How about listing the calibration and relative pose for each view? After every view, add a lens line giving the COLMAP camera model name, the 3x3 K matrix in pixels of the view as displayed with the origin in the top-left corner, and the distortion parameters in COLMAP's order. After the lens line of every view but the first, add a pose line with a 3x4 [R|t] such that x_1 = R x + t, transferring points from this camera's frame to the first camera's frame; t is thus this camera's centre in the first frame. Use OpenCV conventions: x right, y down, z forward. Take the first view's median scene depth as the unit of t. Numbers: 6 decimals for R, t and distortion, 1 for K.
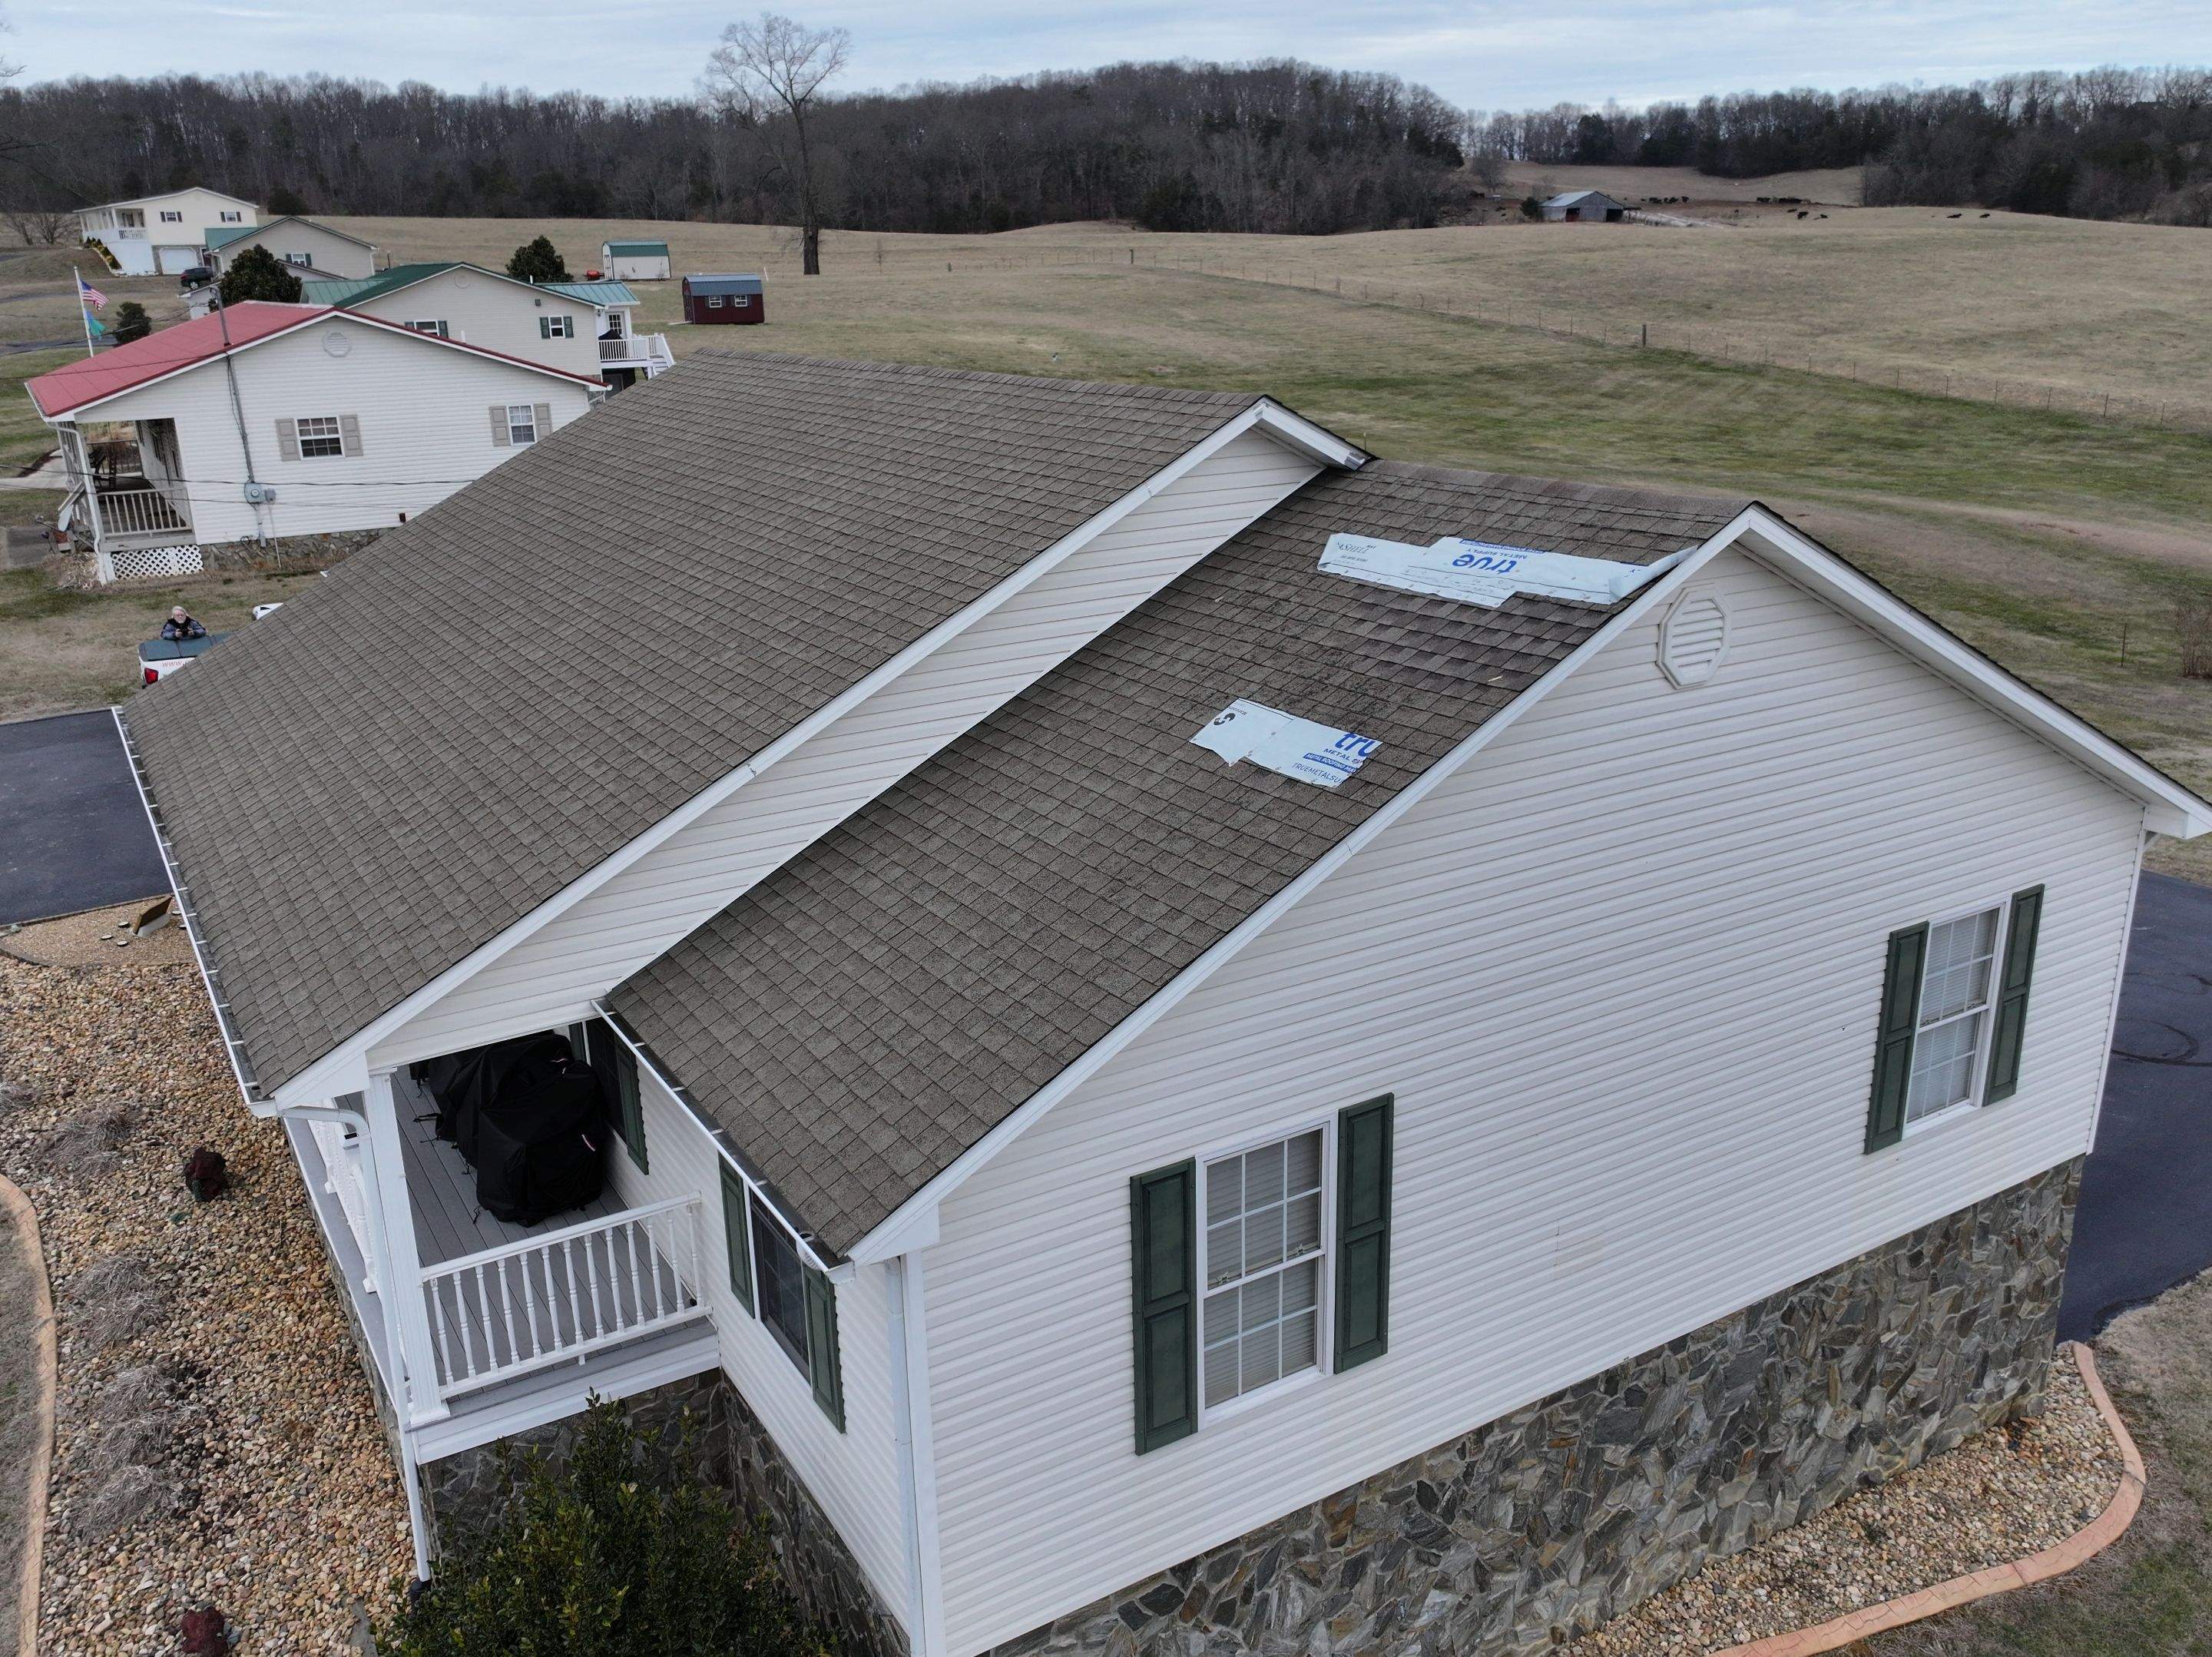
lens RADIAL K [[1772.8, 0, 1099.1], [0, 1772.8, 831.0], [0, 0, 1]] dist [-0.000977, 0.013956]
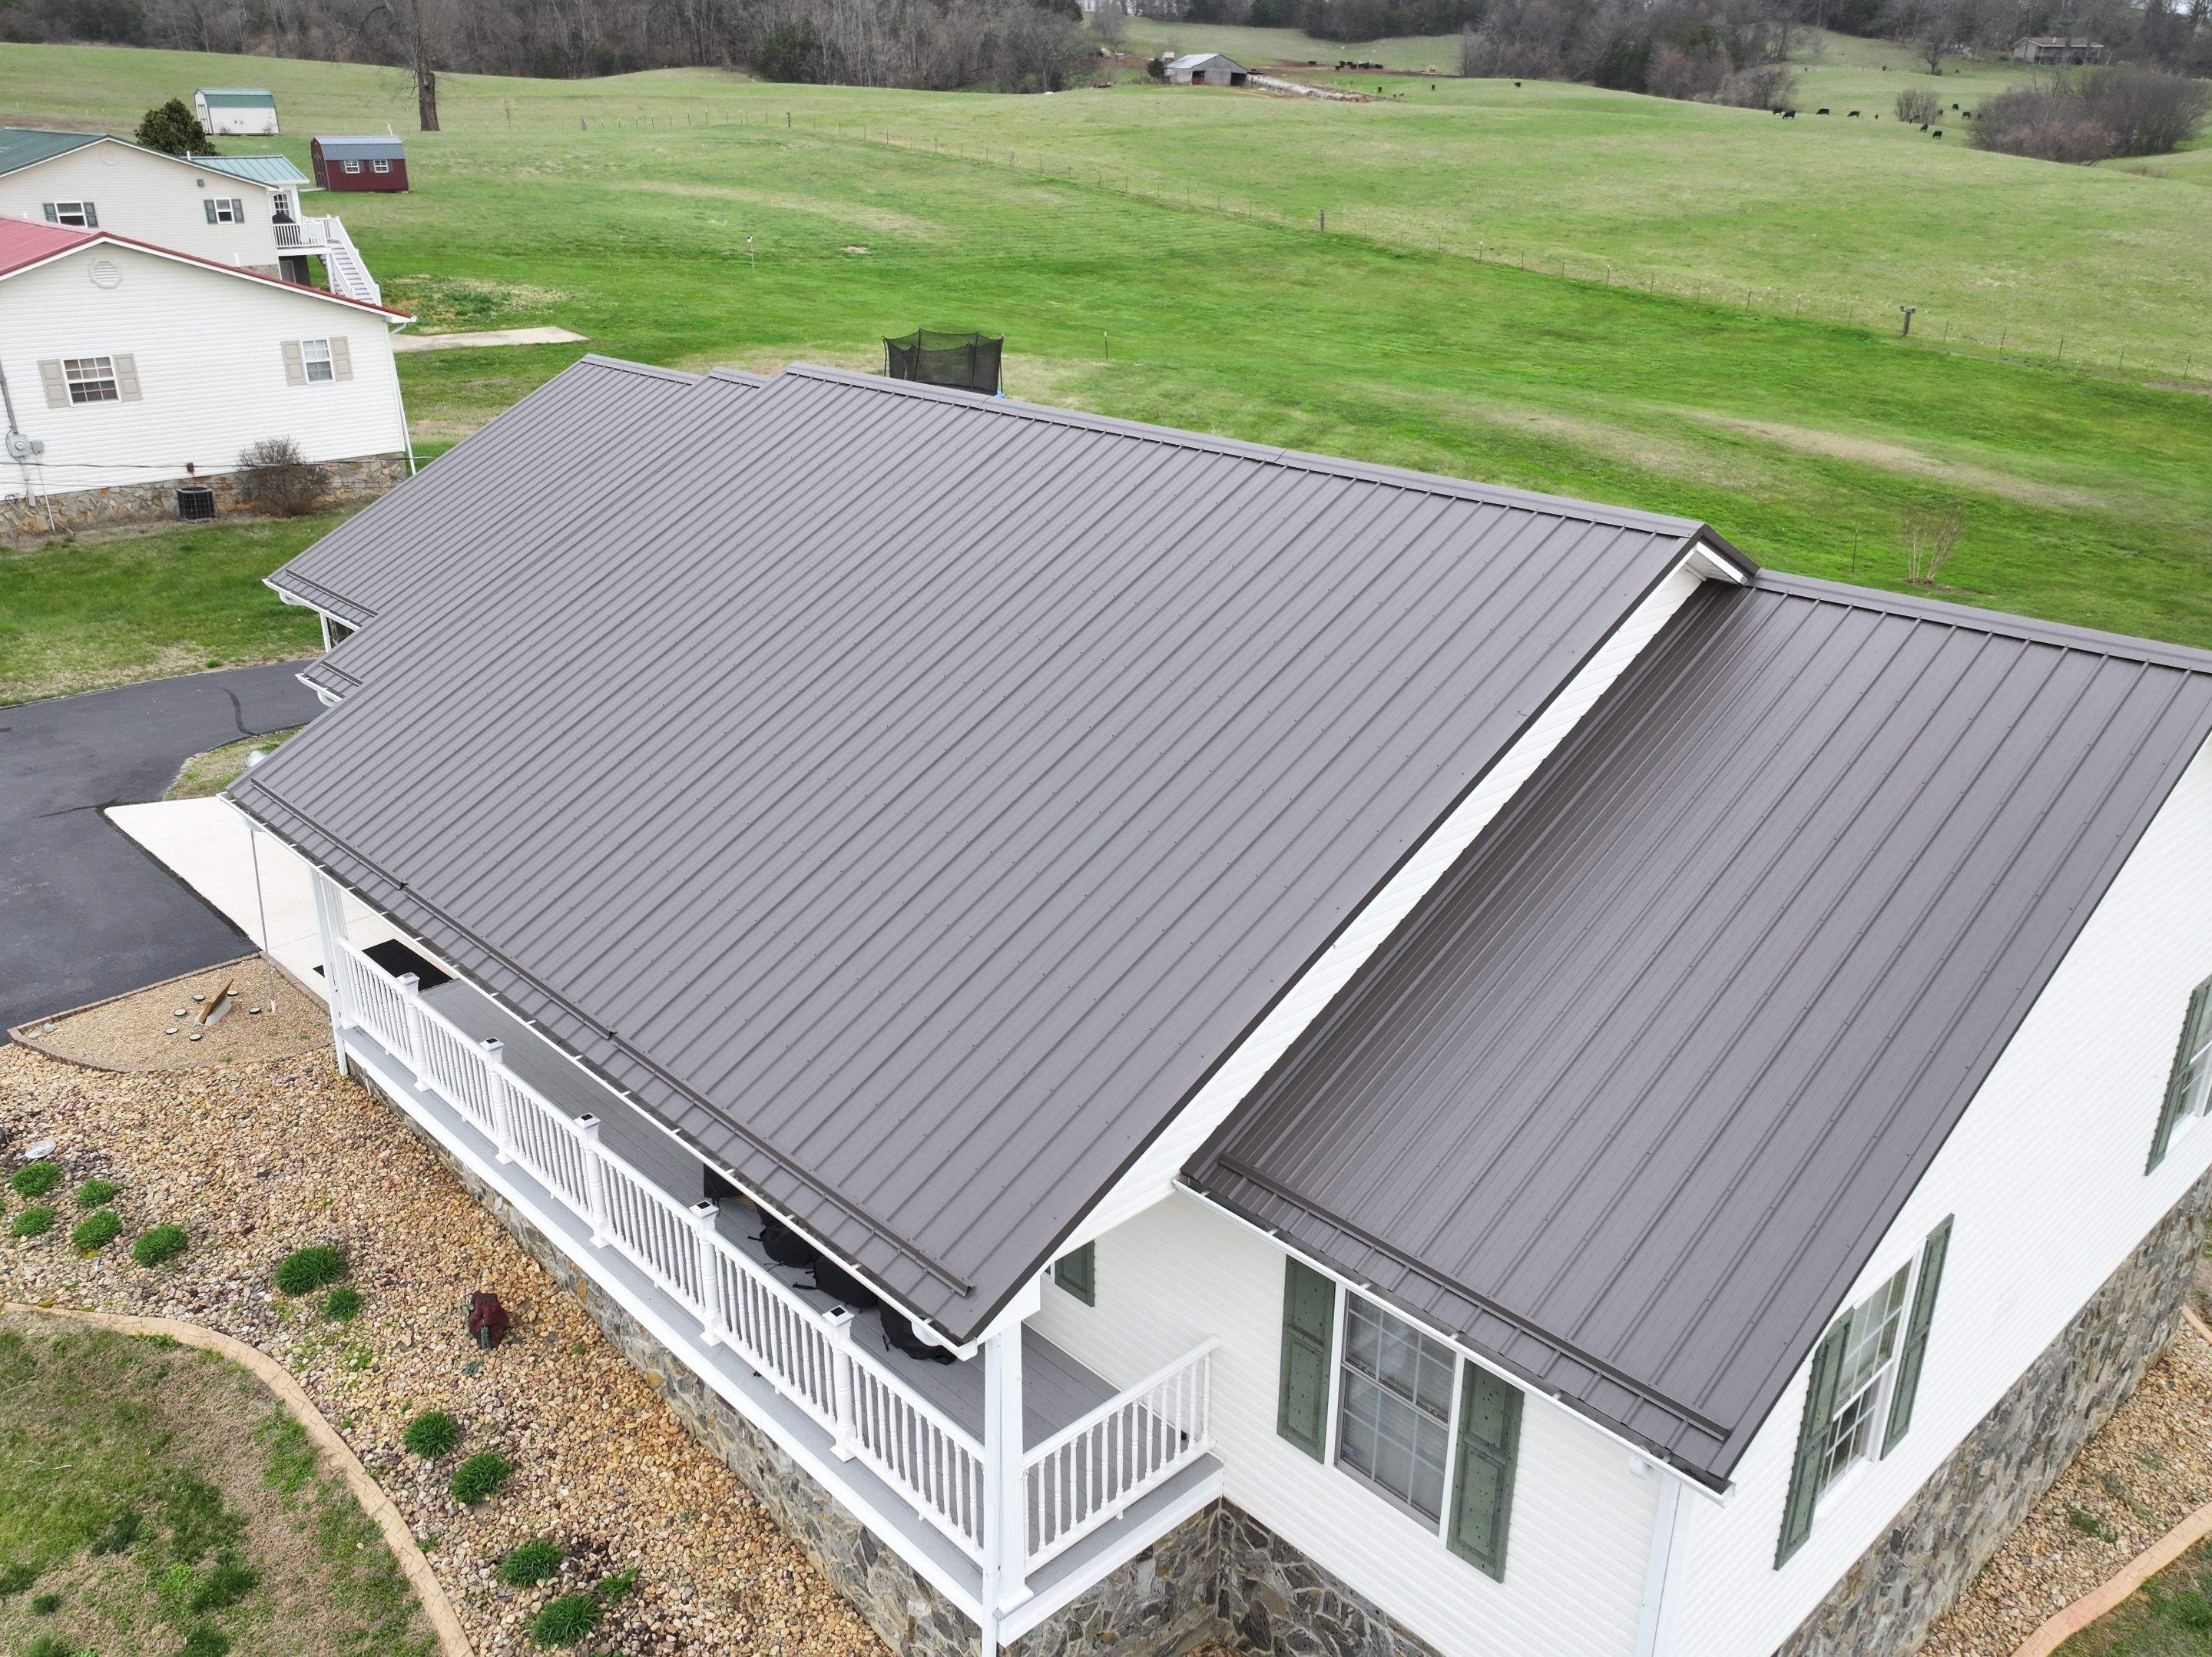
lens RADIAL K [[1775.4, 0, 1106.0], [0, 1775.4, 828.5], [0, 0, 1]] dist [0.000906, 0.003973]
pose [[0.978268, -0.053576, 0.200305, -0.048217], [0.038936, 0.996322, 0.076328, -0.016867], [-0.203658, -0.066870, 0.976756, 0.004006]]
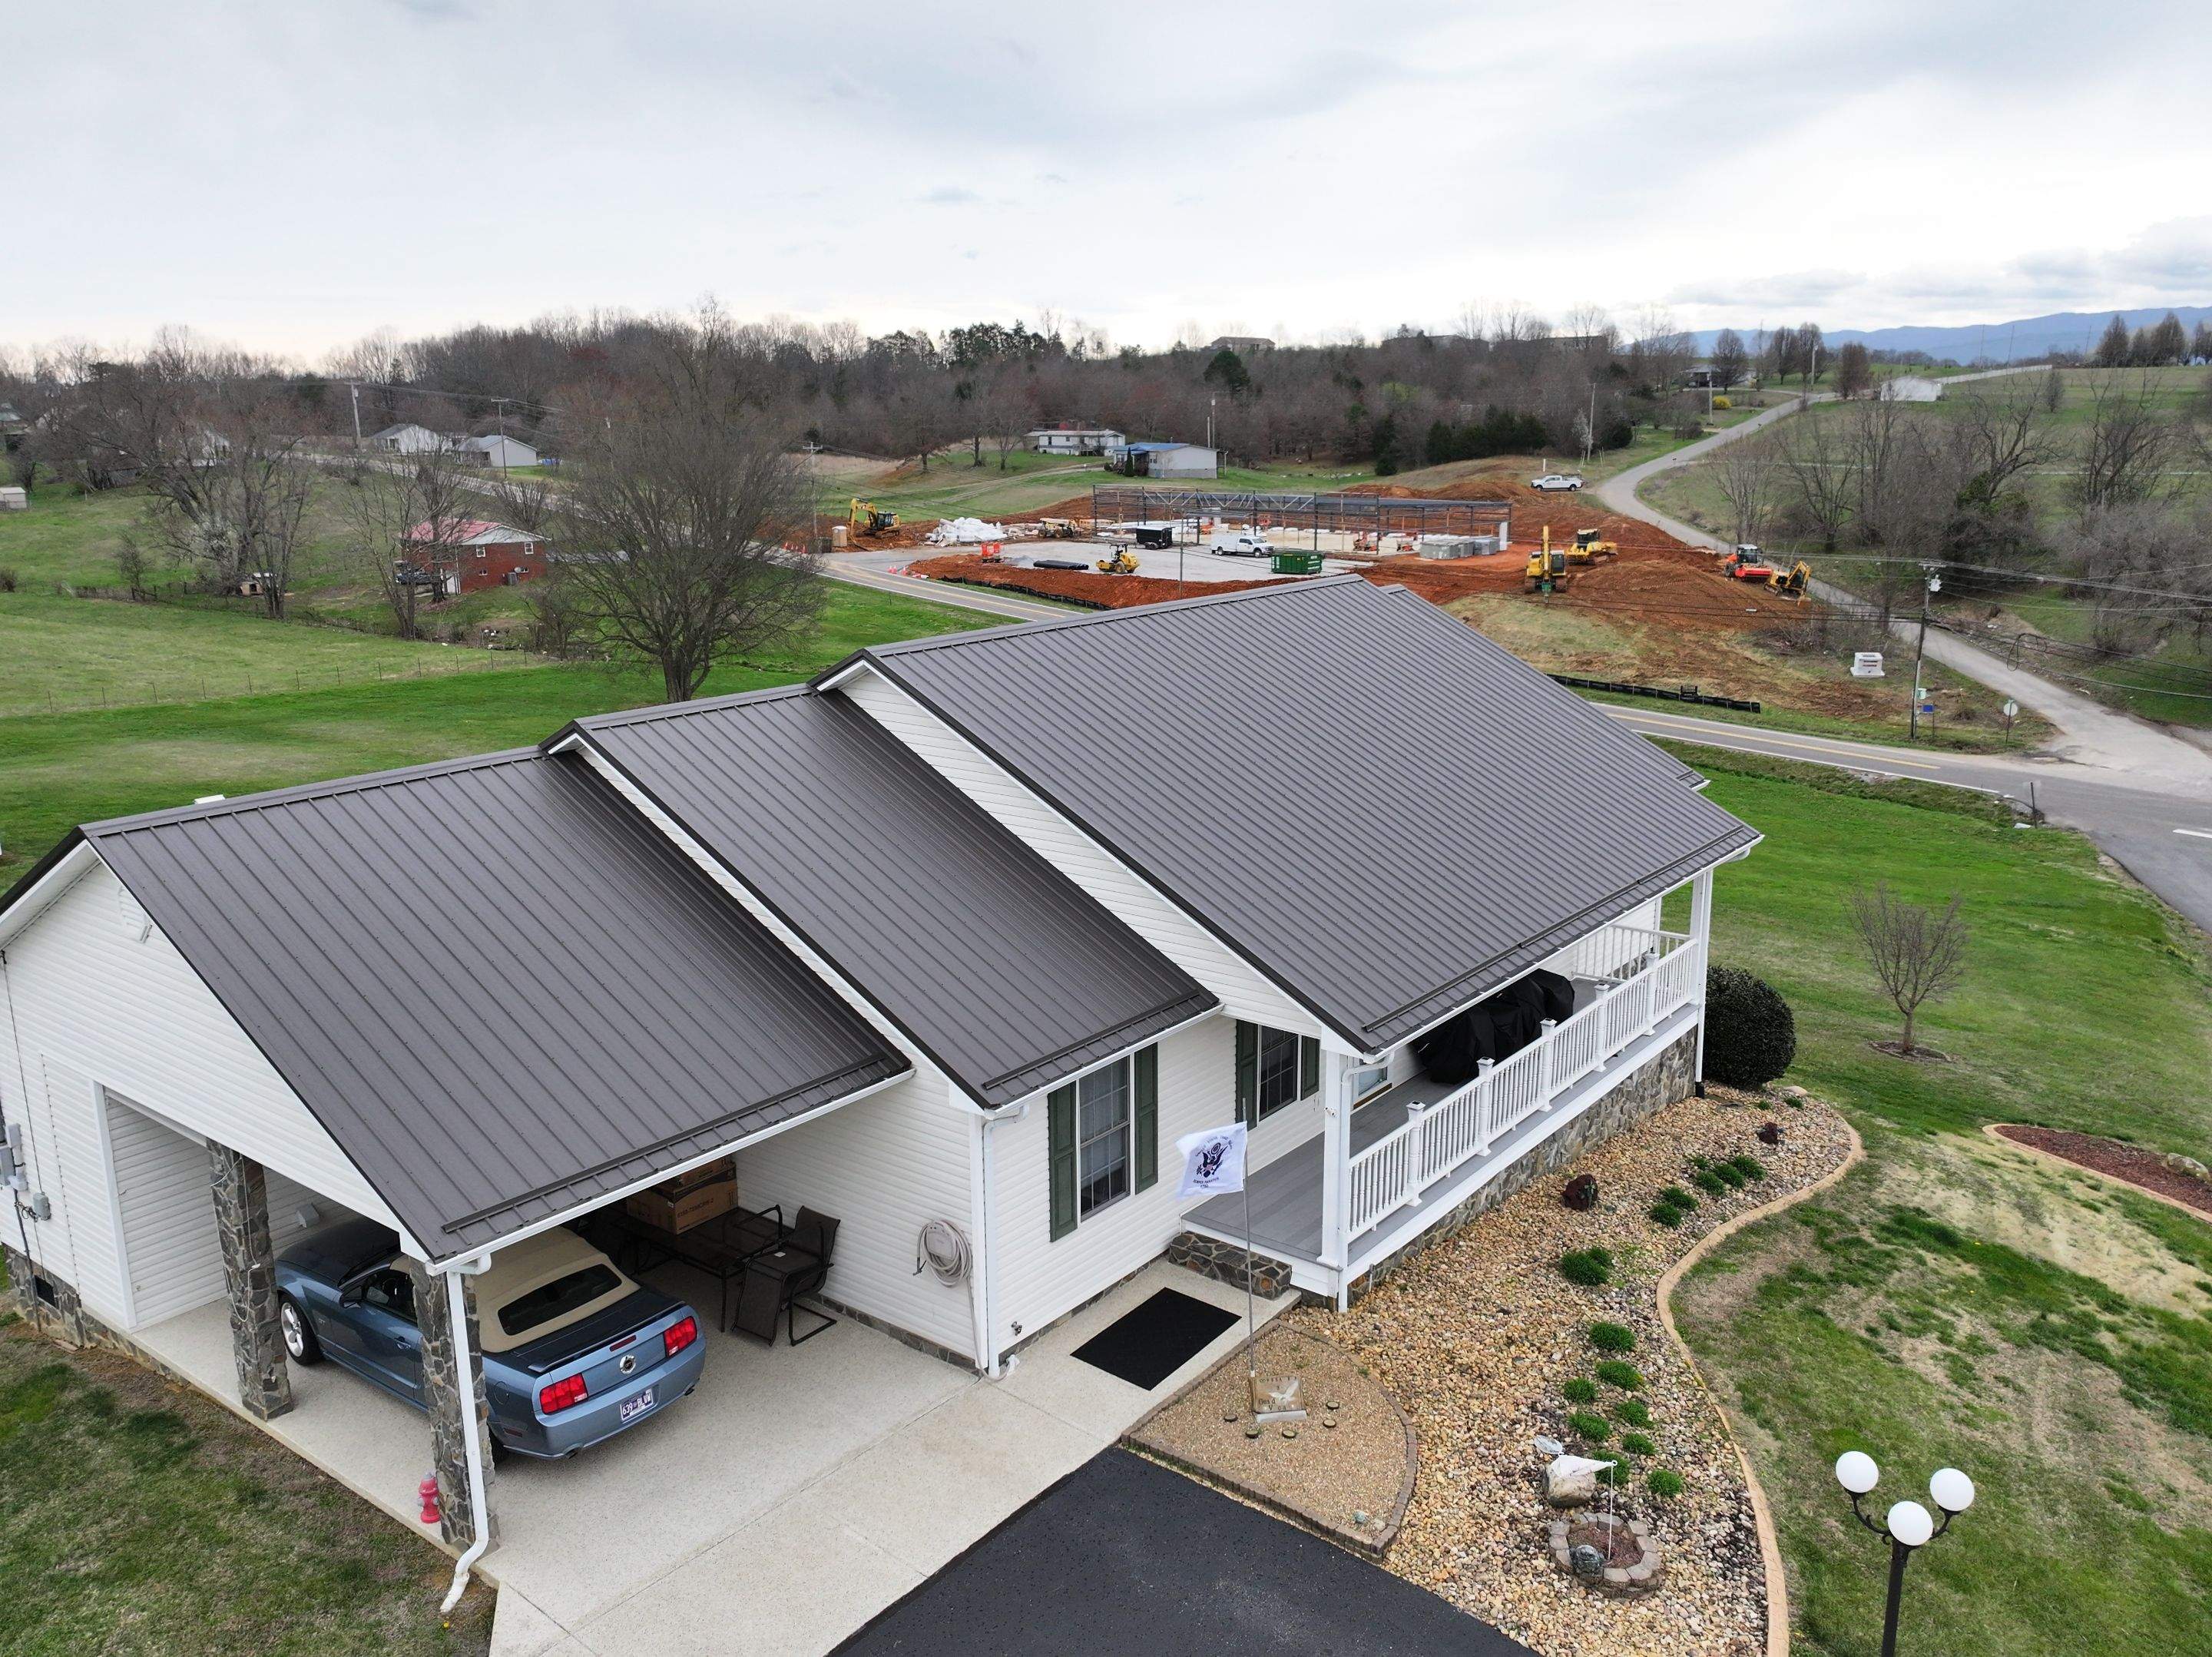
lens RADIAL K [[1775.4, 0, 1106.0], [0, 1775.4, 828.5], [0, 0, 1]] dist [0.000906, 0.003973]
pose [[-0.347030, -0.197379, 0.916849, -0.212898], [0.301653, 0.902163, 0.308394, -0.080384], [-0.888018, 0.383592, -0.253538, 0.210852]]
